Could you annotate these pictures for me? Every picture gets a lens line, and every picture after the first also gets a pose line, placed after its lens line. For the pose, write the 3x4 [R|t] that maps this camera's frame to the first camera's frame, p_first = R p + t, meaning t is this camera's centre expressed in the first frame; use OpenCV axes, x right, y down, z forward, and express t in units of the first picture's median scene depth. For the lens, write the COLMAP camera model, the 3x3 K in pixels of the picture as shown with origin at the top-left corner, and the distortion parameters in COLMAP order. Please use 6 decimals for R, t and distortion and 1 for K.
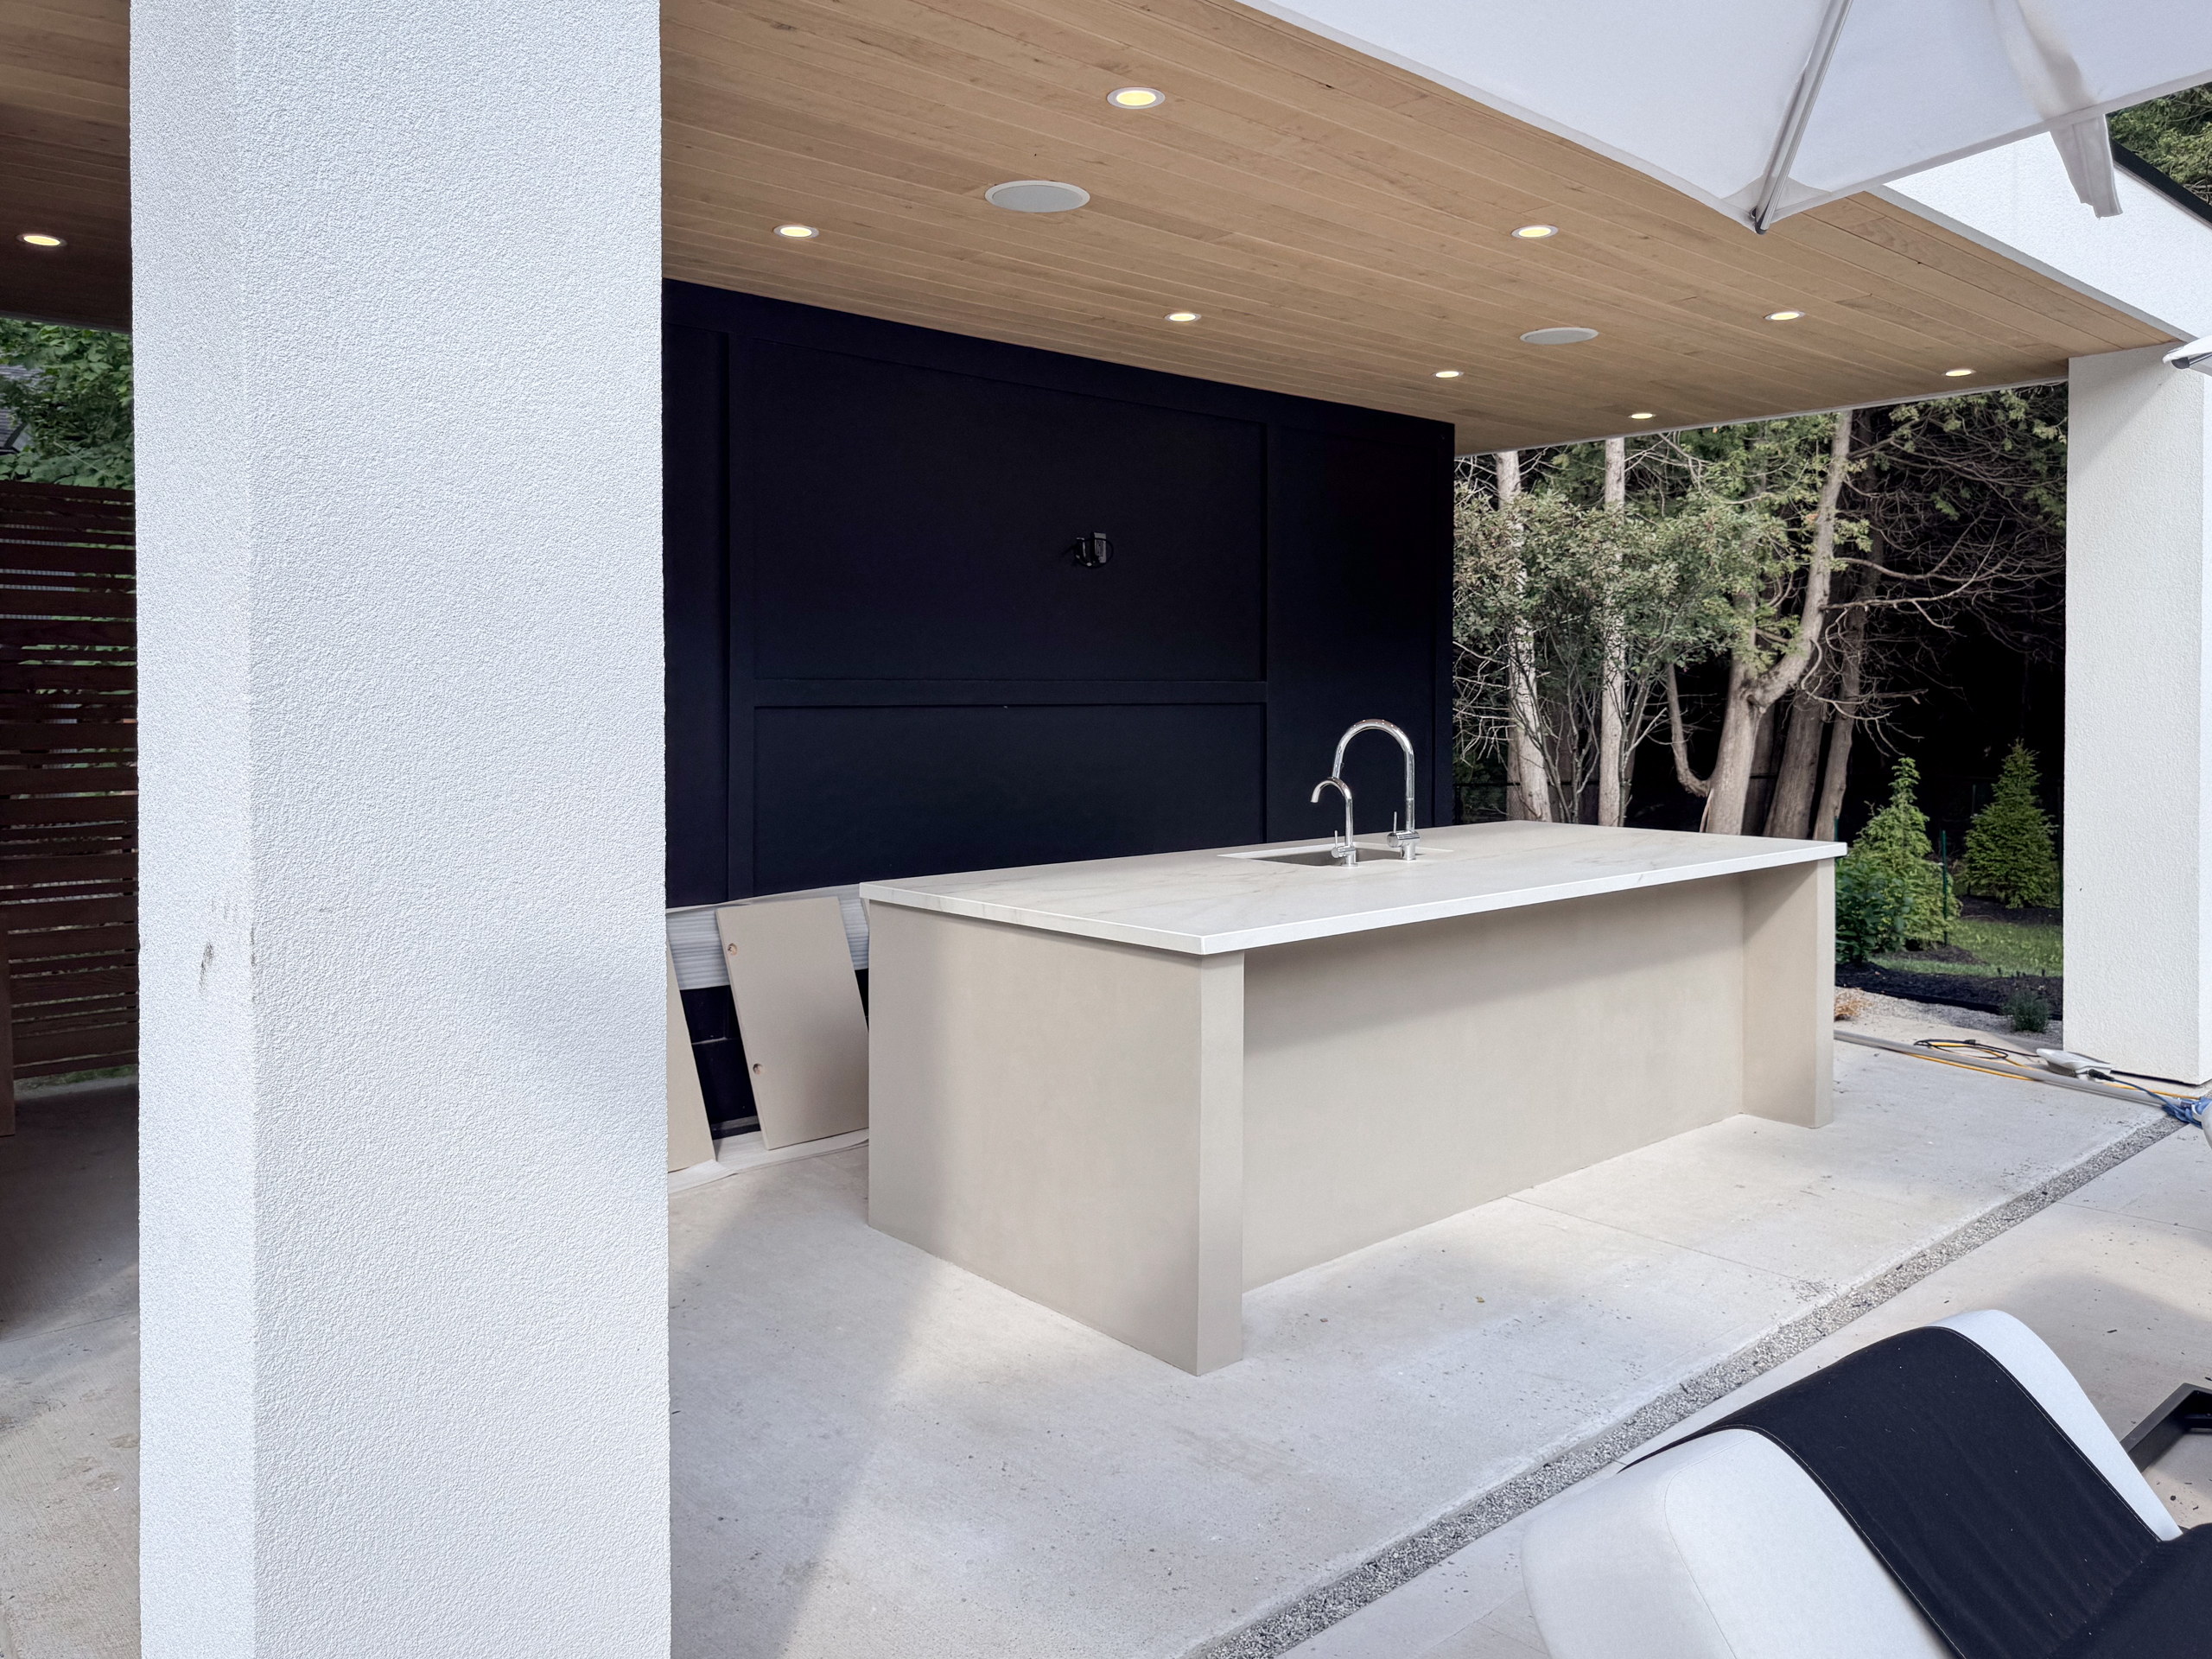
lens RADIAL K [[1573.1, 0, 1112.2], [0, 1573.1, 825.3], [0, 0, 1]] dist [0.001768, 0.004991]
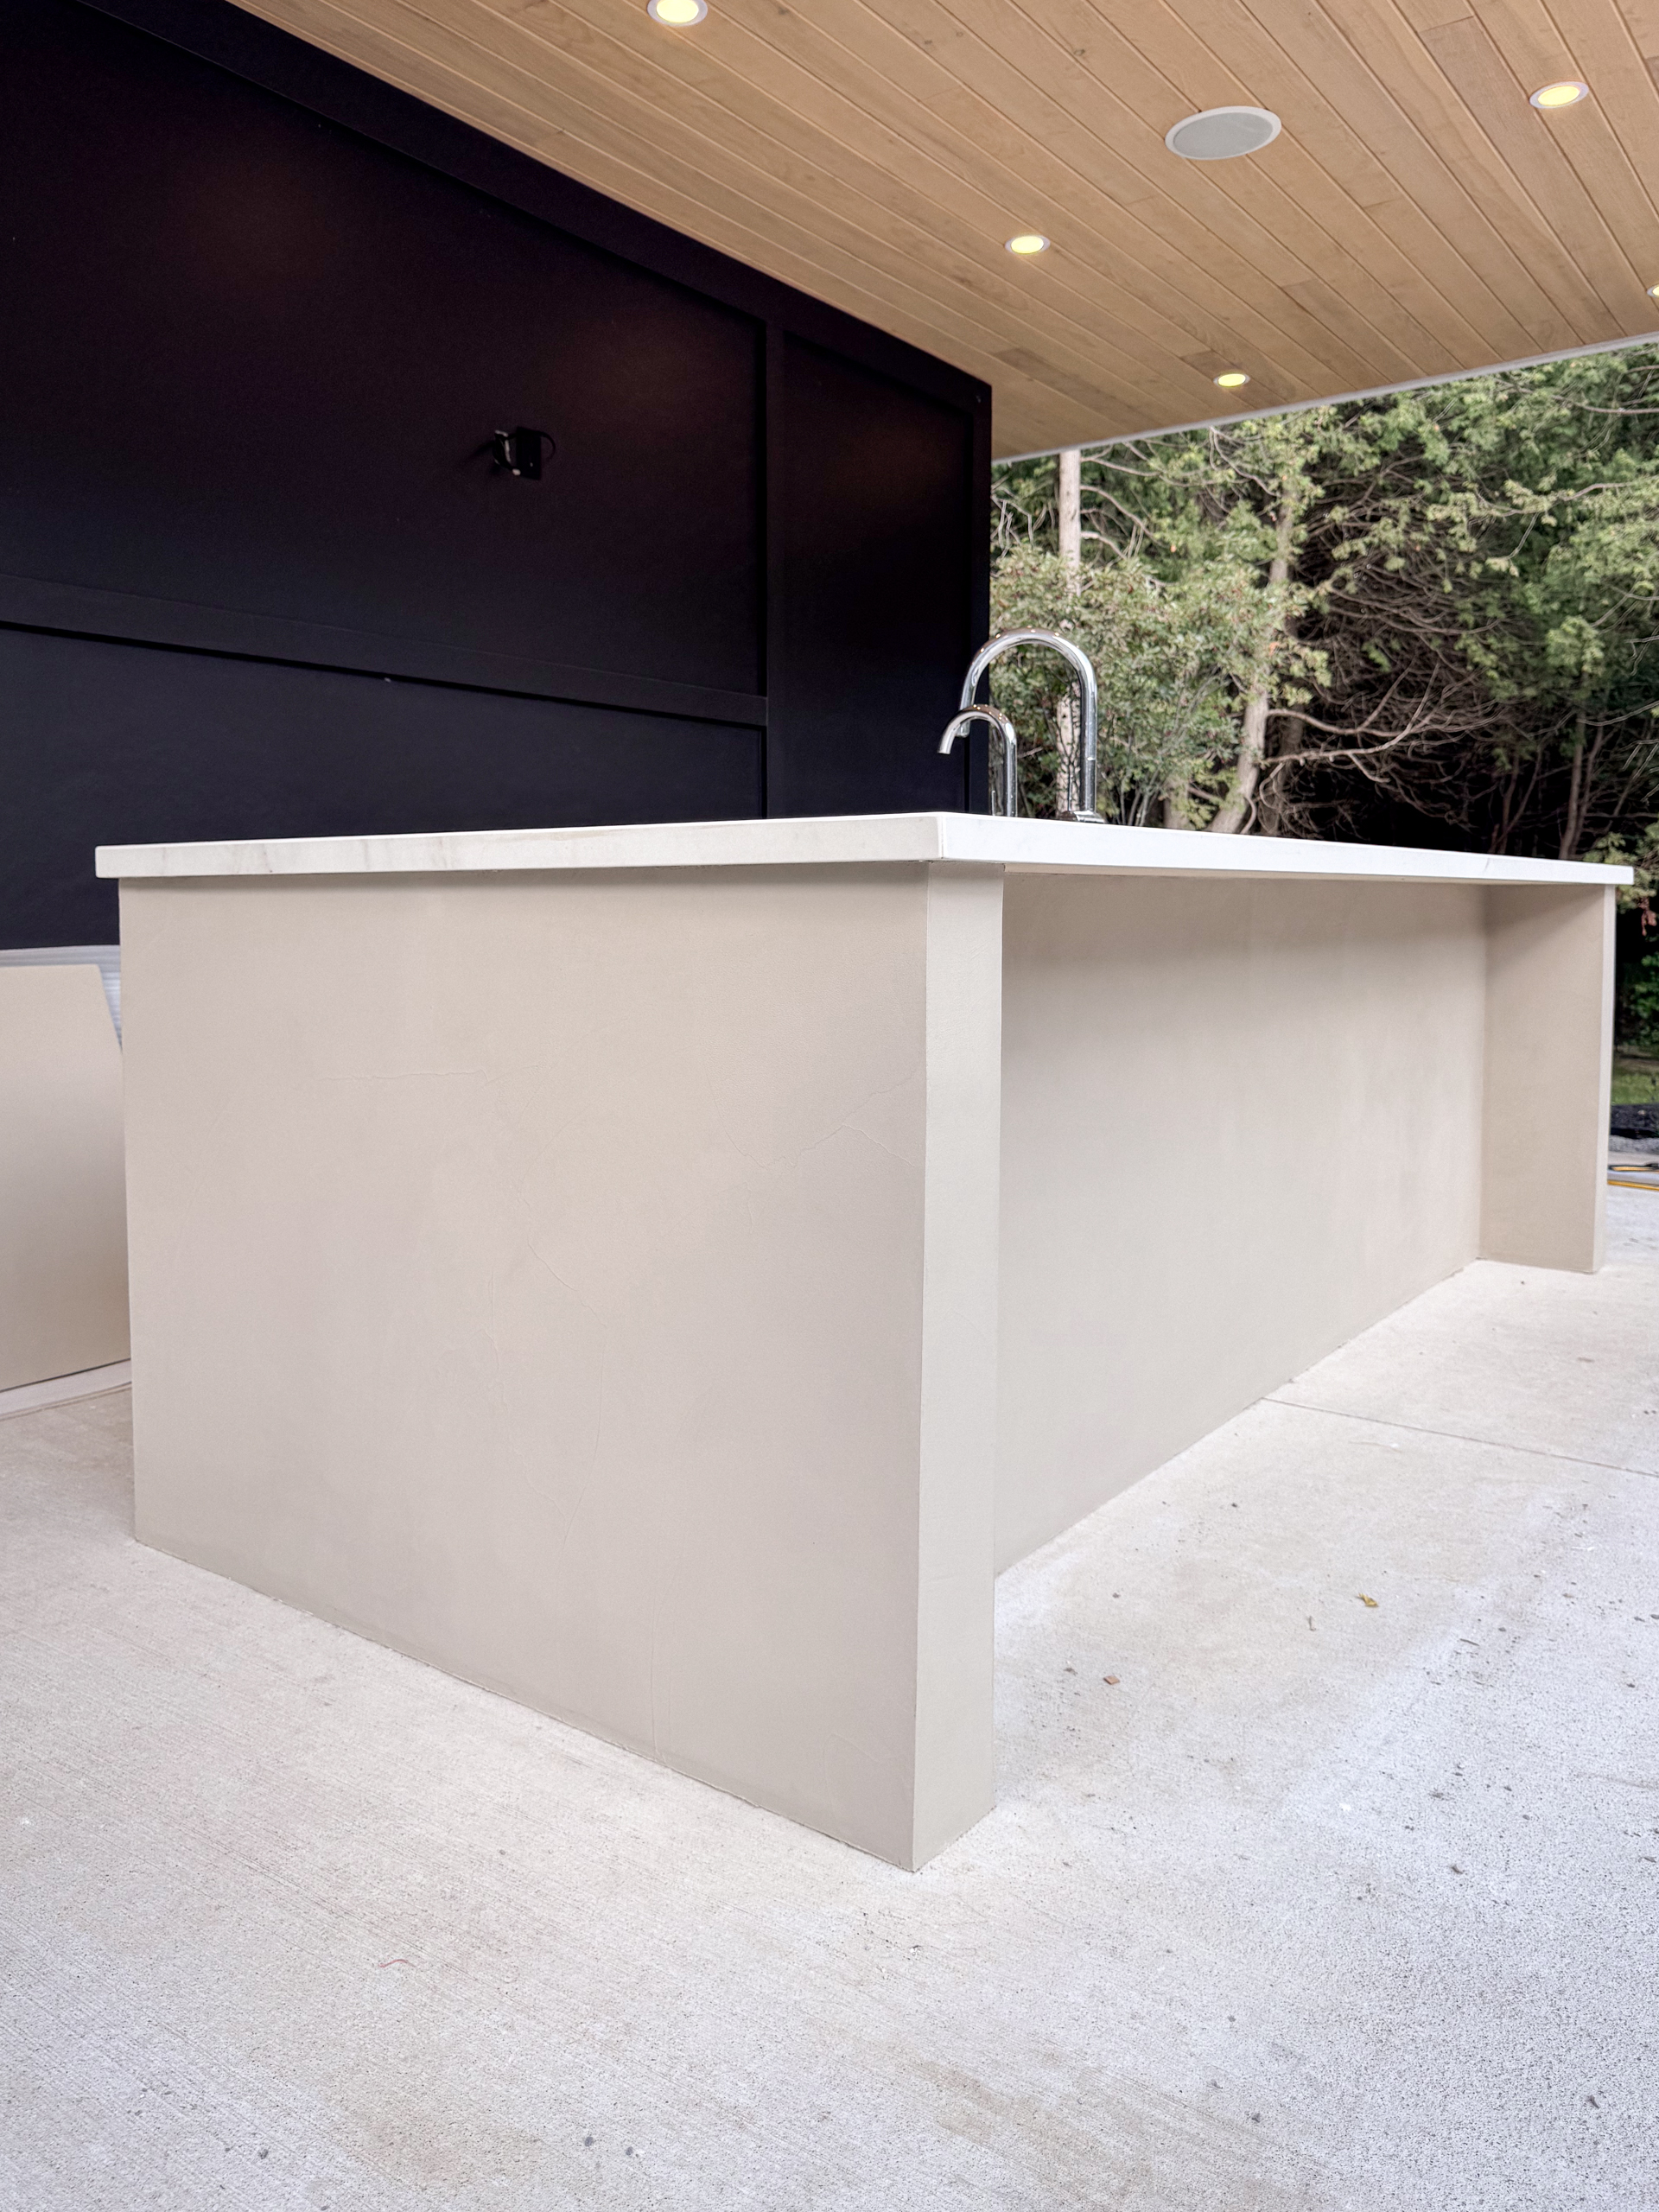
lens RADIAL K [[1573.1, 0, 854.3], [0, 1573.1, 1057.6], [0, 0, 1]] dist [0.001768, 0.004991]
pose [[0.973671, -0.016662, 0.227348, -0.030521], [0.013409, 0.999785, 0.015847, 0.067900], [-0.227563, -0.012381, 0.973685, 0.328605]]
